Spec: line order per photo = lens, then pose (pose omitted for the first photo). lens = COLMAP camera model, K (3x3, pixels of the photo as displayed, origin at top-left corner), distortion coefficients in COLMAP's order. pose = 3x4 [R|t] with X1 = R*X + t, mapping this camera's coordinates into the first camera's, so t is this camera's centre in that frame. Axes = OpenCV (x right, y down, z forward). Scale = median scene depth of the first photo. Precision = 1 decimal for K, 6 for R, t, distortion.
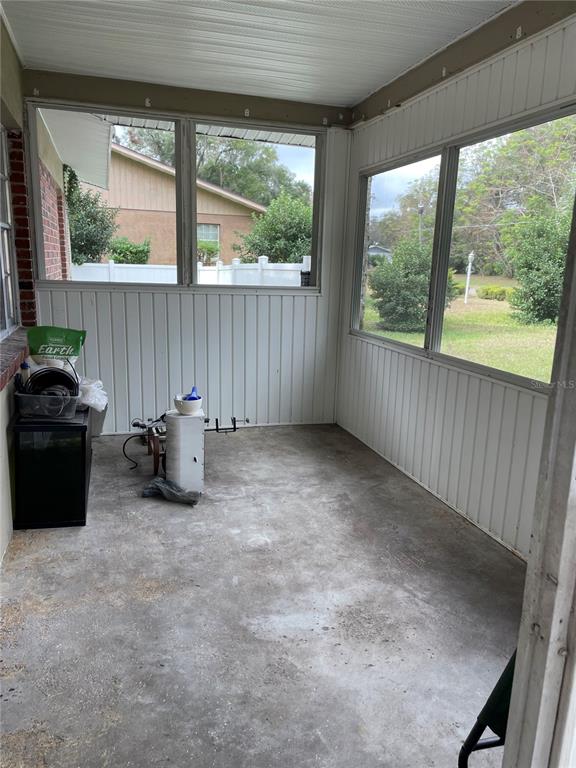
lens RADIAL K [[580.8, 0, 289.6], [0, 580.8, 396.5], [0, 0, 1]] dist [0.092855, -0.117756]
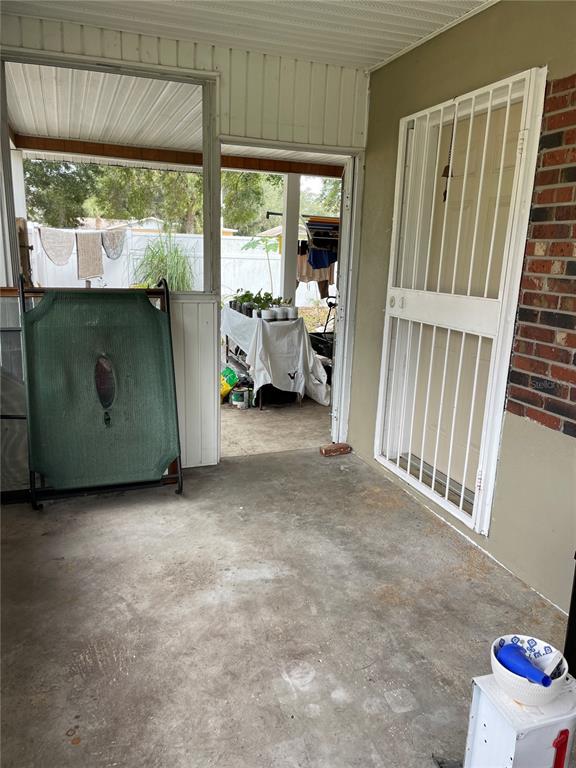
lens RADIAL K [[580.8, 0, 289.6], [0, 580.8, 396.5], [0, 0, 1]] dist [0.092855, -0.117756]
pose [[-0.996763, -0.047199, -0.065082, 0.025149], [-0.071798, 0.886840, 0.456464, -0.434725], [0.036173, 0.459660, -0.887358, 1.708079]]
